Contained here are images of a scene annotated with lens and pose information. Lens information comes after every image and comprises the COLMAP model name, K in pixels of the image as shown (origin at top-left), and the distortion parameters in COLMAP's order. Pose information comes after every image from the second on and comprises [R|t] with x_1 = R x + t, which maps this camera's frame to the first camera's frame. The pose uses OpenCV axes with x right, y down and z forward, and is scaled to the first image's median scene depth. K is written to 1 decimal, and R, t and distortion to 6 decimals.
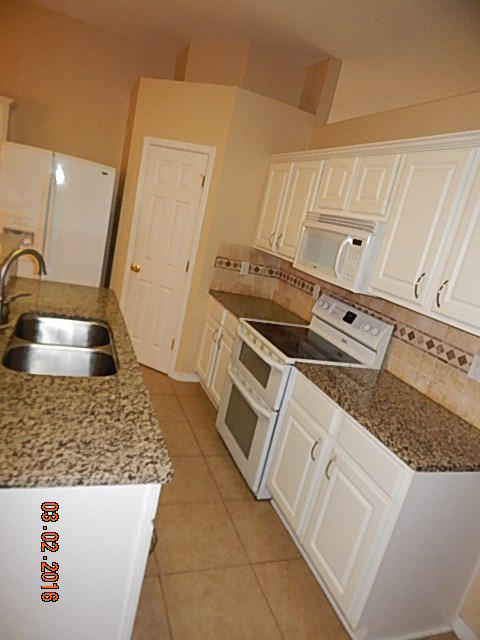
lens RADIAL K [[422.1, 0, 238.8], [0, 422.1, 320.5], [0, 0, 1]] dist [0.001125, 0.000603]
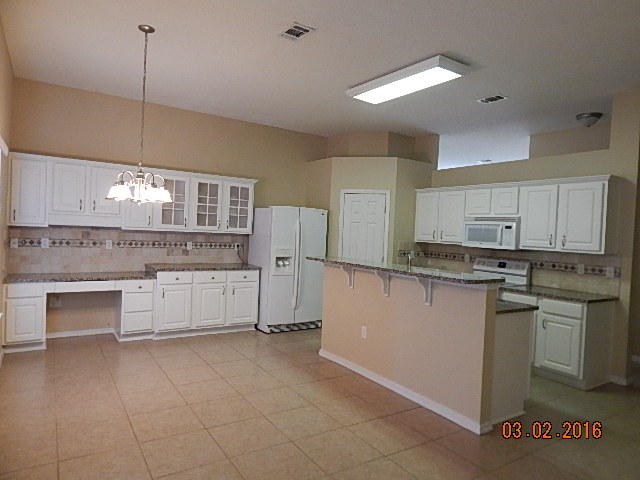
lens RADIAL K [[422.1, 0, 320.4], [0, 422.1, 238.9], [0, 0, 1]] dist [0.001125, 0.000603]
pose [[0.959404, -0.177337, 0.219307, -1.012341], [0.215922, 0.962087, -0.166632, 0.021964], [-0.181442, 0.207221, 0.961321, -0.801246]]
